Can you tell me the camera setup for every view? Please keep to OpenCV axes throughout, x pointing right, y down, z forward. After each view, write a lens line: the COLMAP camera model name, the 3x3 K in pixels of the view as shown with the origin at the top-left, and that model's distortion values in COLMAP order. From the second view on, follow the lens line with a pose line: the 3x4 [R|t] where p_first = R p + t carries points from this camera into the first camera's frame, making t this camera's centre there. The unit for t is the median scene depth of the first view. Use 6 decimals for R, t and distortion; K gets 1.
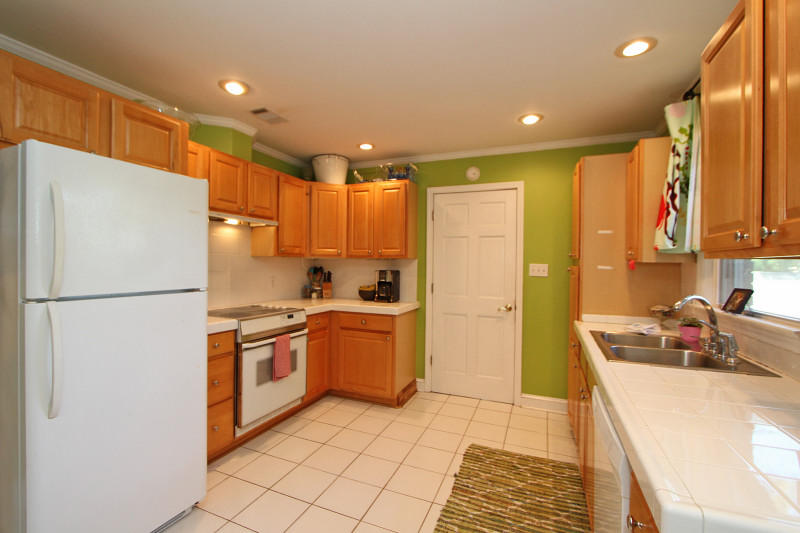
lens RADIAL K [[370.4, 0, 368.9], [0, 370.4, 266.4], [0, 0, 1]] dist [-0.020614, 0.002342]
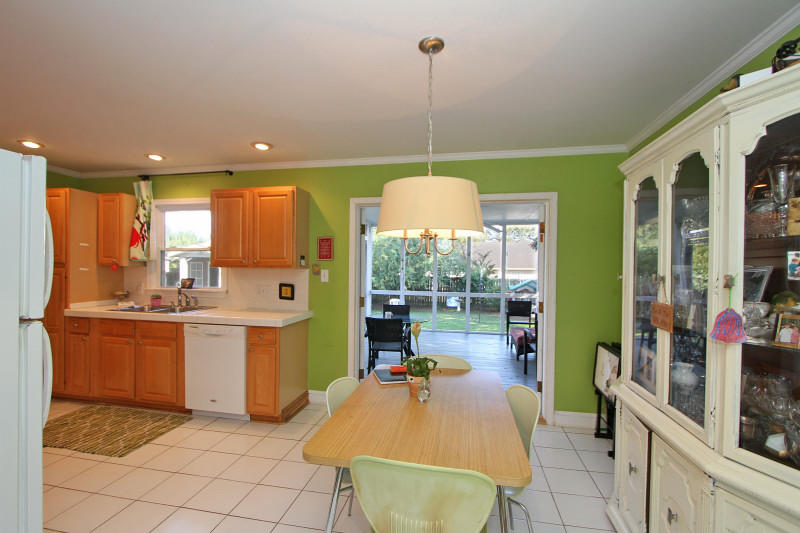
lens RADIAL K [[370.4, 0, 398.3], [0, 370.4, 273.5], [0, 0, 1]] dist [-0.020614, 0.002342]
pose [[-0.238576, -0.031921, 0.970599, -0.784081], [-0.008515, 0.999490, 0.030778, -0.026046], [-0.971087, -0.000922, -0.238726, 0.109656]]
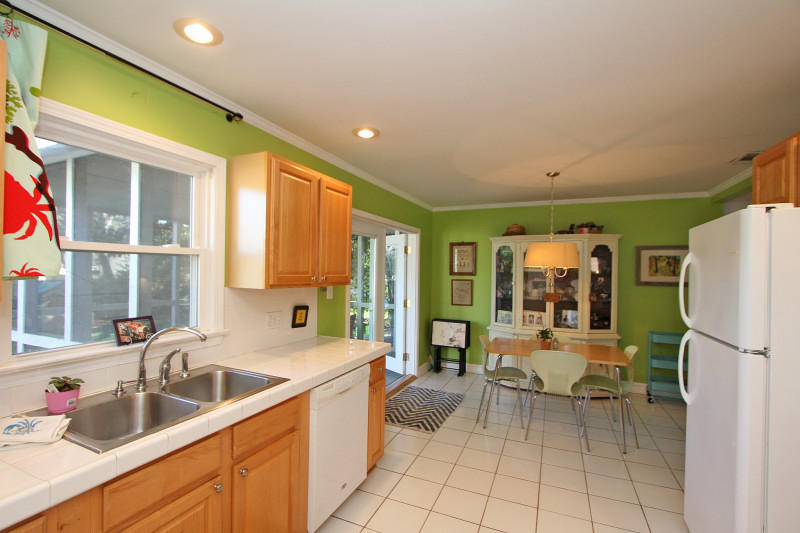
lens RADIAL K [[370.4, 0, 399.9], [0, 370.4, 267.7], [0, 0, 1]] dist [-0.020614, 0.002342]
pose [[-0.998767, -0.044812, -0.021371, 0.150010], [-0.044829, 0.998995, 0.000280, -0.052159], [0.021337, 0.001238, -0.999772, 0.972395]]
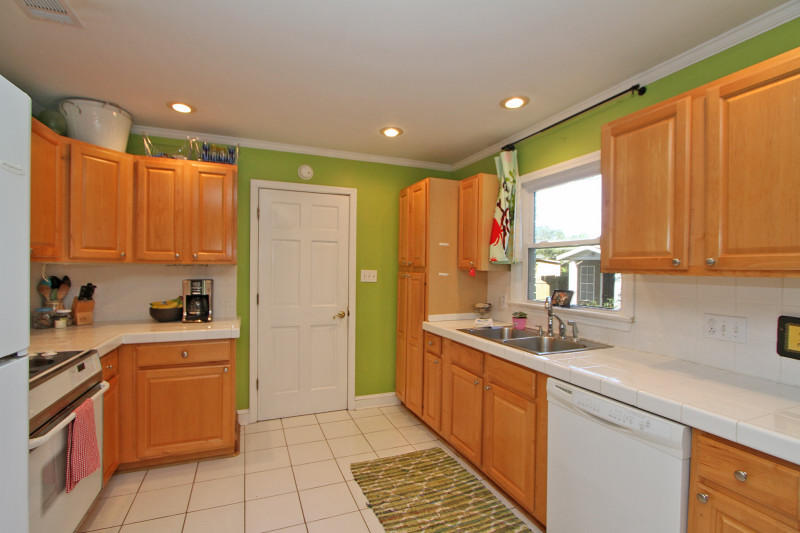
lens RADIAL K [[370.4, 0, 390.5], [0, 370.4, 270.6], [0, 0, 1]] dist [-0.020614, 0.002342]
pose [[0.688033, -0.013427, 0.725555, -0.258913], [0.003986, 0.999884, 0.014723, -0.020539], [-0.725668, -0.007238, 0.688007, 0.226328]]
